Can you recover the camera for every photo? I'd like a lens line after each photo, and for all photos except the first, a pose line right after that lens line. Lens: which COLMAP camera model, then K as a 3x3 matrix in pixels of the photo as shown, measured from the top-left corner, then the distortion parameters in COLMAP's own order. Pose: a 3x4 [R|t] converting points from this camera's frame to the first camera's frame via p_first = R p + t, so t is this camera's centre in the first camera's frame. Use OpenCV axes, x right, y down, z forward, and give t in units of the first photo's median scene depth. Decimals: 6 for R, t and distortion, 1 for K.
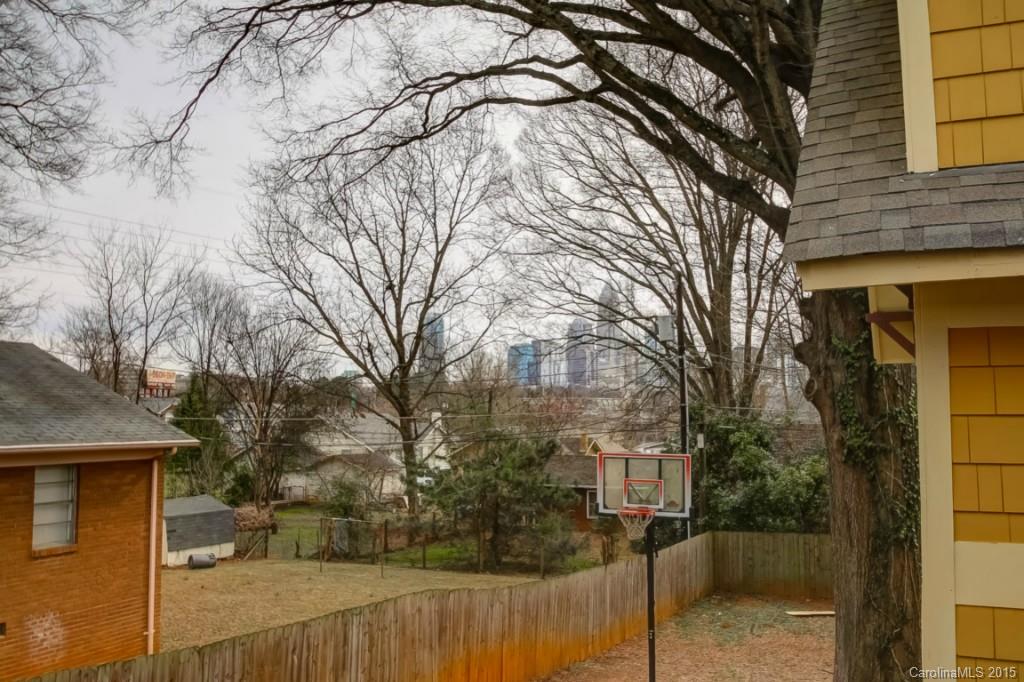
lens RADIAL K [[900.0, 0, 512.0], [0, 900.0, 341.0], [0, 0, 1]] dist [-0.004446, 0.000435]
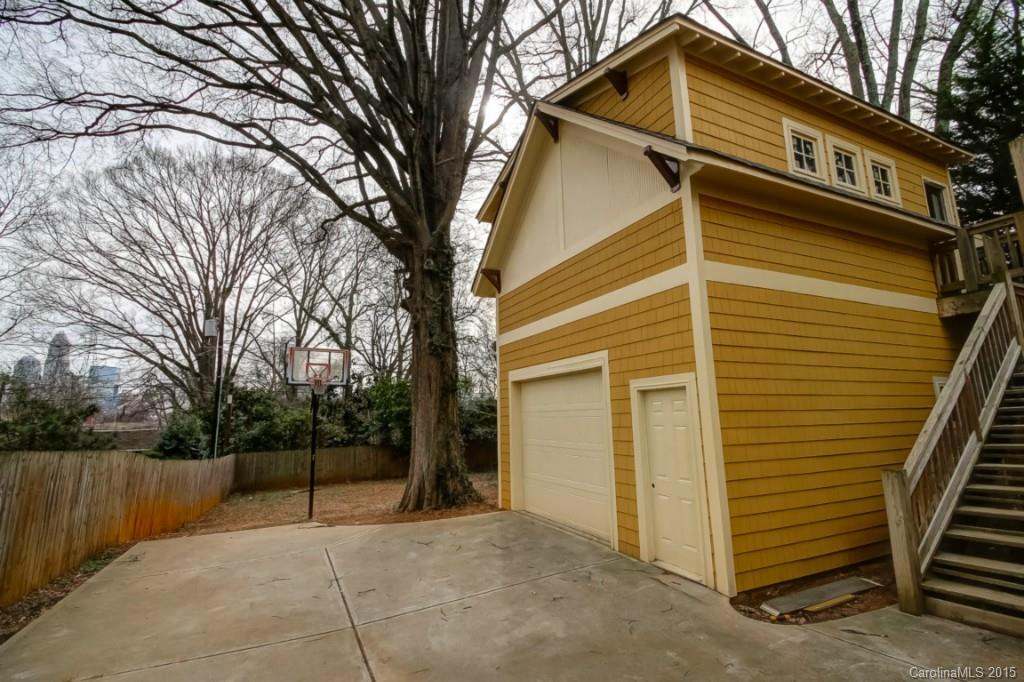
lens RADIAL K [[488.3, 0, 512.0], [0, 488.3, 341.0], [0, 0, 1]] dist [-0.001220, -0.000265]
pose [[0.657822, 0.101205, 0.746343, -0.196236], [-0.041724, 0.994306, -0.098053, 0.118381], [-0.752016, 0.033361, 0.658300, 0.072423]]
